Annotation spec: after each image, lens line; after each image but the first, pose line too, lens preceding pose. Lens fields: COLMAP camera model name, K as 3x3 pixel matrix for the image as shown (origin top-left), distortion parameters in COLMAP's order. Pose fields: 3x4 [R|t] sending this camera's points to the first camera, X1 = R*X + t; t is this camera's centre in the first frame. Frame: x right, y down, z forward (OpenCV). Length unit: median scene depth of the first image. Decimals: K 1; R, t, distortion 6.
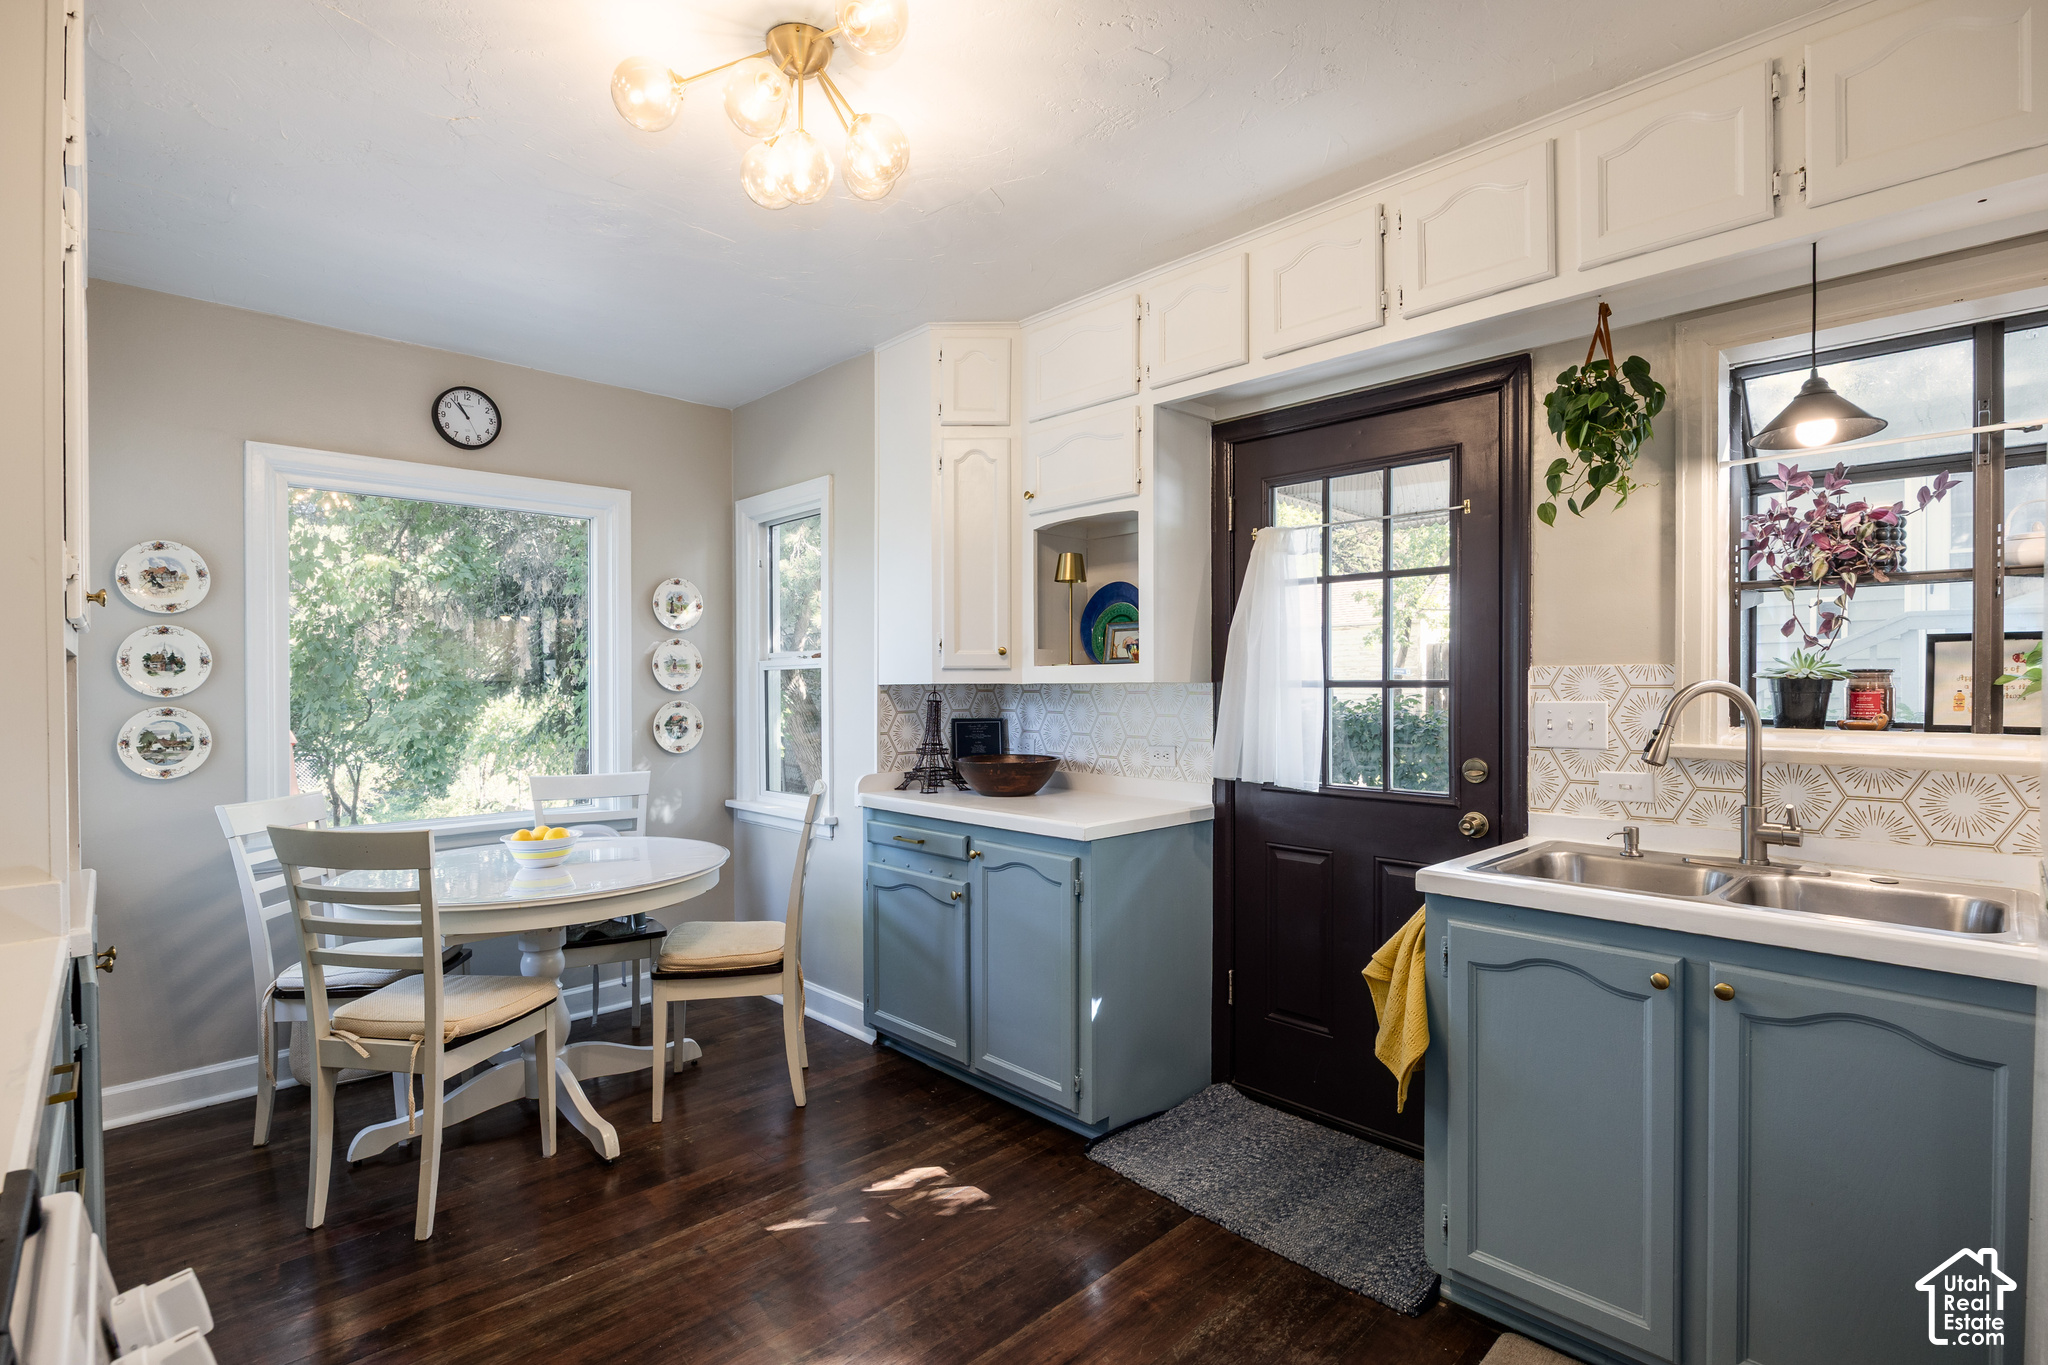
lens RADIAL K [[980.9, 0, 1019.4], [0, 980.9, 693.9], [0, 0, 1]] dist [-0.003626, 0.000118]
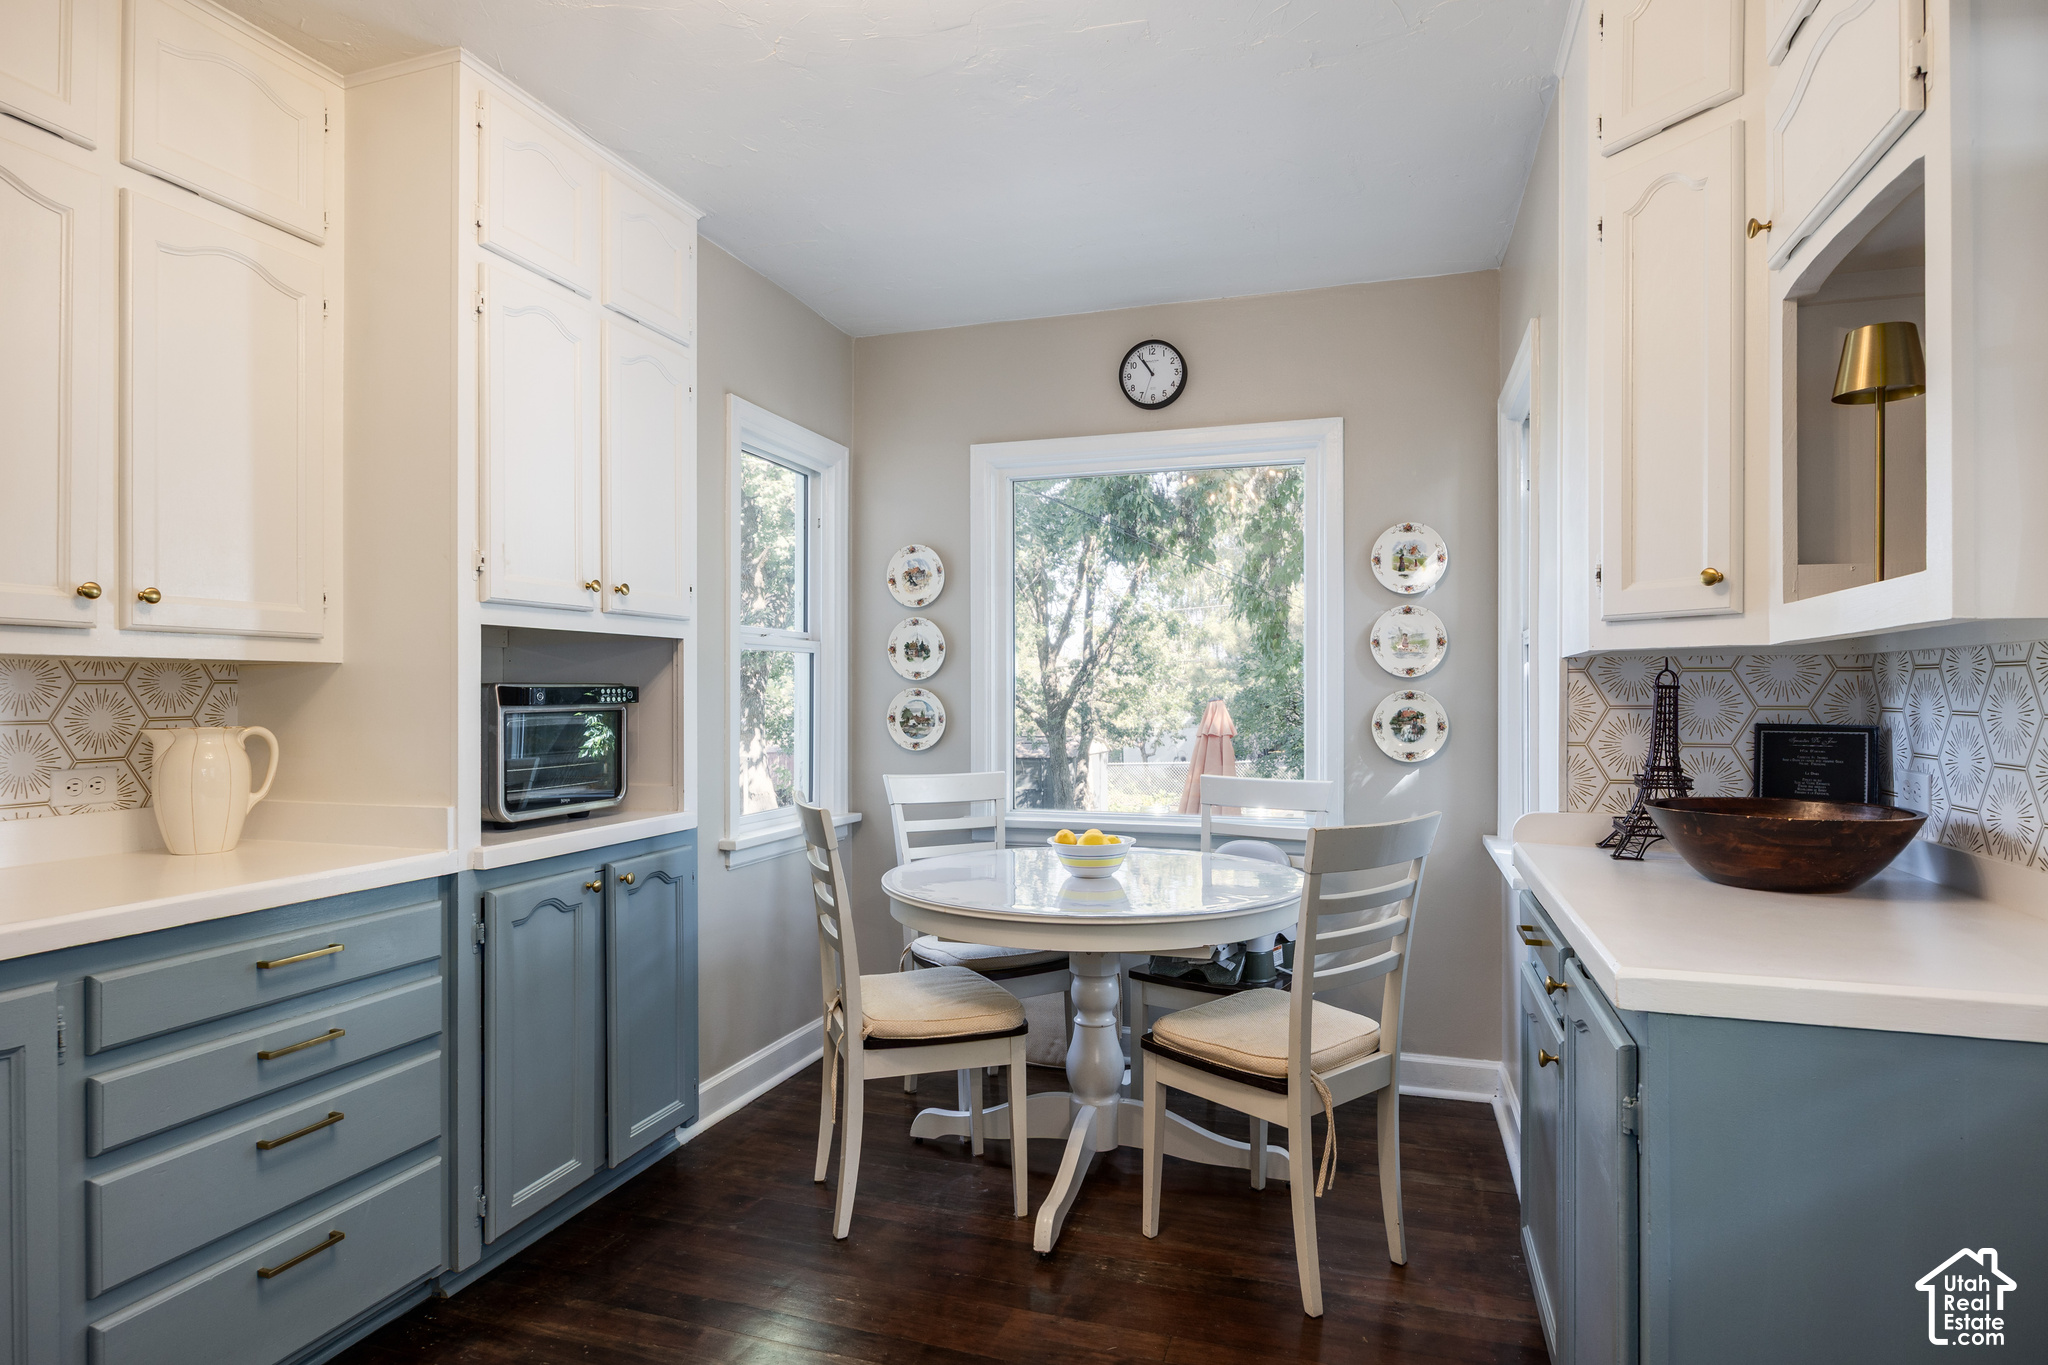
lens RADIAL K [[1083.1, 0, 1023.1], [0, 1083.1, 691.9], [0, 0, 1]] dist [0.001226, -0.000389]
pose [[0.471240, 0.003820, -0.881997, 0.230507], [-0.013103, 0.999911, -0.002670, 0.014181], [0.881908, 0.012815, 0.471248, 0.370551]]
